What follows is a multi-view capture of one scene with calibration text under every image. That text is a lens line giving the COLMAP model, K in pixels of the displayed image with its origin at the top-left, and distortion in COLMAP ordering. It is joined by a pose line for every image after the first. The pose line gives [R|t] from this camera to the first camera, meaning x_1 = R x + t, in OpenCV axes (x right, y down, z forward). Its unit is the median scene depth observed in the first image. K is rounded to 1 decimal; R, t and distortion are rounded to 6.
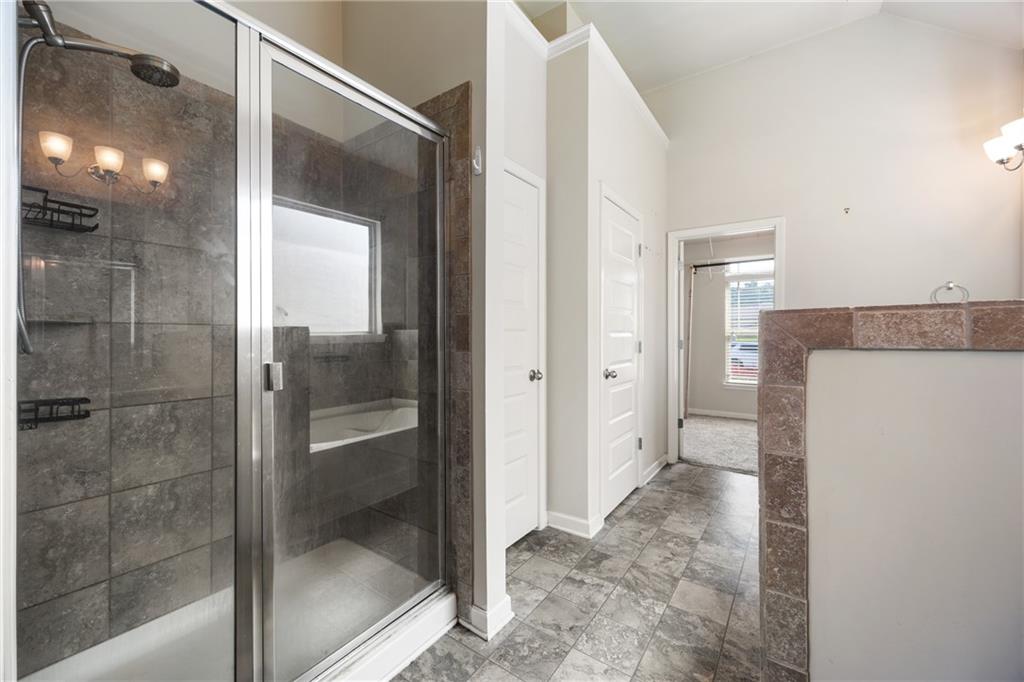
lens RADIAL K [[401.4, 0, 514.2], [0, 401.4, 336.3], [0, 0, 1]] dist [0.000367, 0.000158]
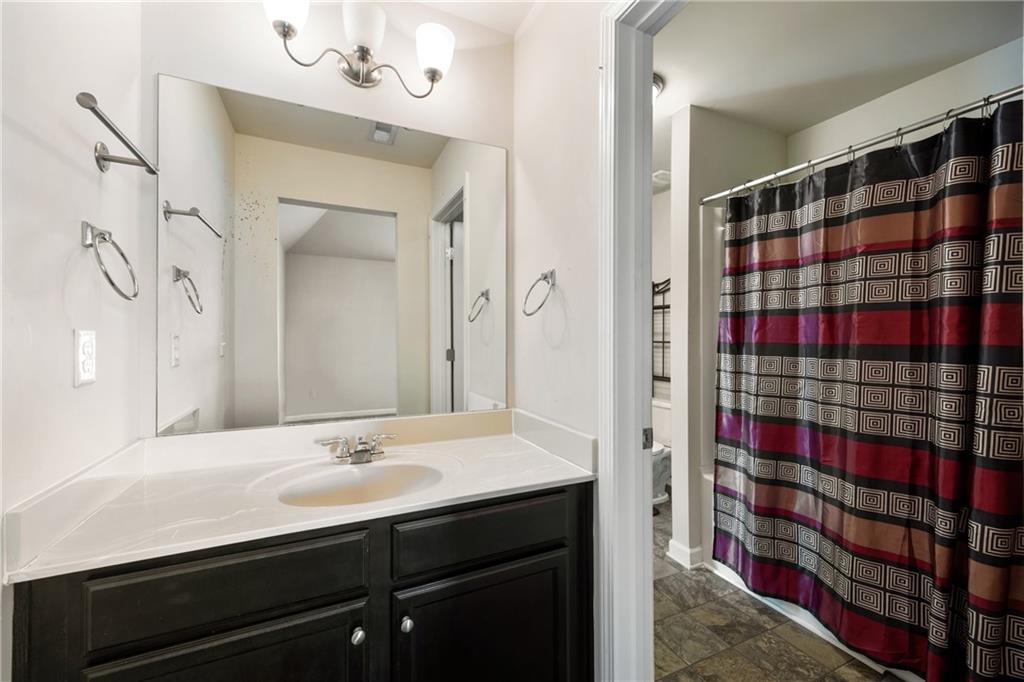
lens RADIAL K [[401.4, 0, 514.2], [0, 401.4, 336.3], [0, 0, 1]] dist [0.000367, 0.000158]
pose [[-0.864319, -0.000125, 0.502944, 0.193924], [0.001846, 0.999992, 0.003421, -0.024678], [-0.502941, 0.003885, -0.864312, 2.062648]]
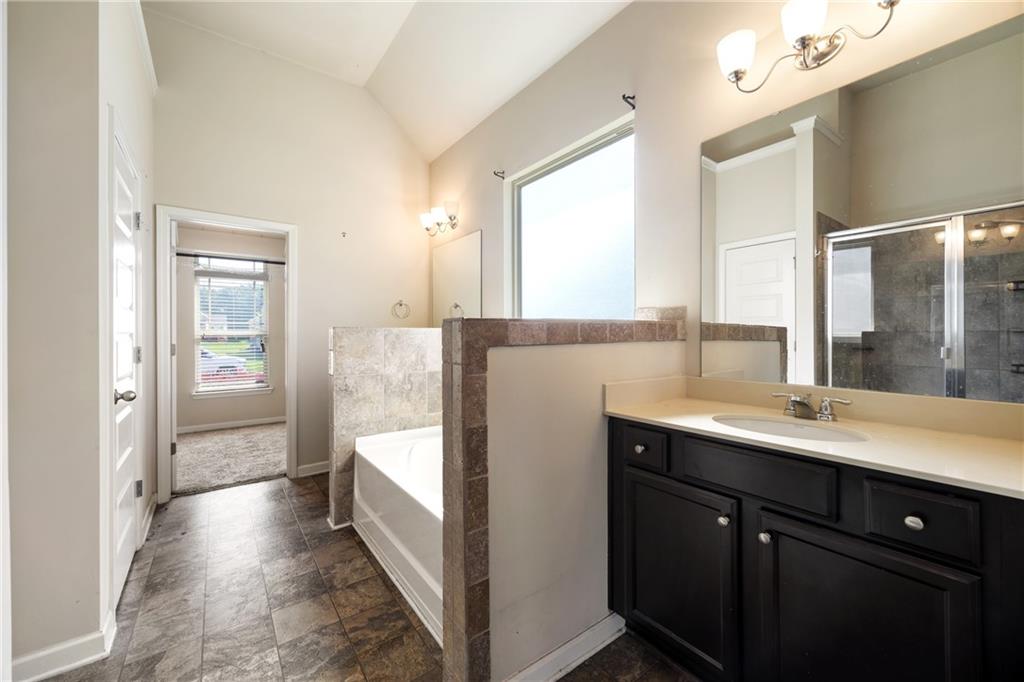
lens RADIAL K [[401.4, 0, 514.2], [0, 401.4, 336.3], [0, 0, 1]] dist [0.000367, 0.000158]
pose [[0.309186, -0.003008, 0.950997, -0.262139], [0.008030, 0.999968, 0.000552, -0.002376], [-0.950968, 0.007466, 0.309201, 0.213878]]
